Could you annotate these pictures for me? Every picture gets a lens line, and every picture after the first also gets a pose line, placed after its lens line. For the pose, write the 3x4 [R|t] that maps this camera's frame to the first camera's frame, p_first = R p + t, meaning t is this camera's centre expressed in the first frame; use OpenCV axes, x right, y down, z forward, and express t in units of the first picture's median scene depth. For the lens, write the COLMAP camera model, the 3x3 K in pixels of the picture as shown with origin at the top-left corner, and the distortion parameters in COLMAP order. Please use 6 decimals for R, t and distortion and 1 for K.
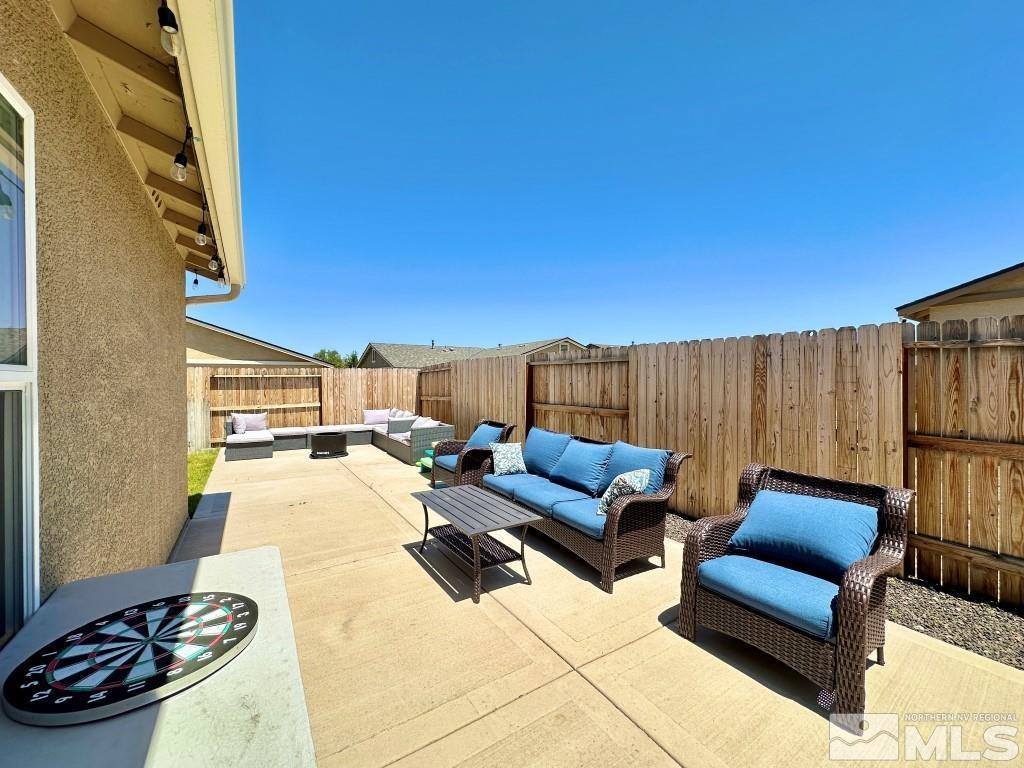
lens RADIAL K [[415.2, 0, 517.9], [0, 415.2, 384.2], [0, 0, 1]] dist [-0.002213, 0.000466]
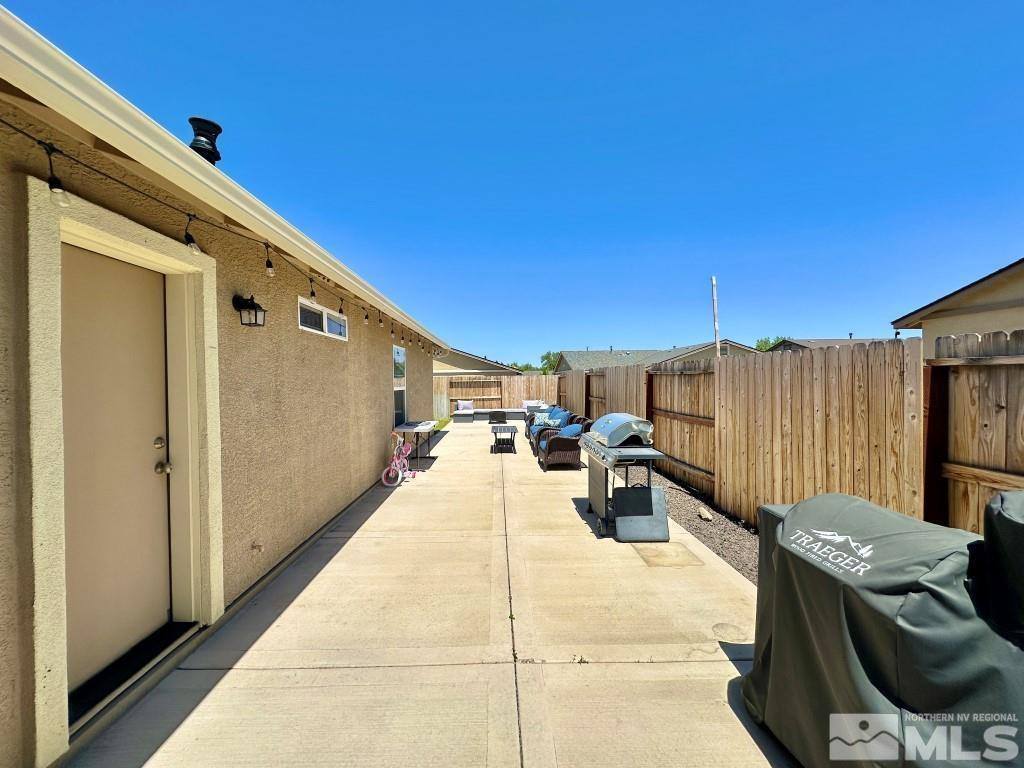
lens RADIAL K [[415.2, 0, 507.7], [0, 415.2, 383.7], [0, 0, 1]] dist [-0.002213, 0.000466]
pose [[0.853285, -0.001782, -0.521443, 0.462590], [0.004528, 0.999982, 0.003992, -0.012983], [0.521426, -0.005768, 0.853277, -0.478278]]
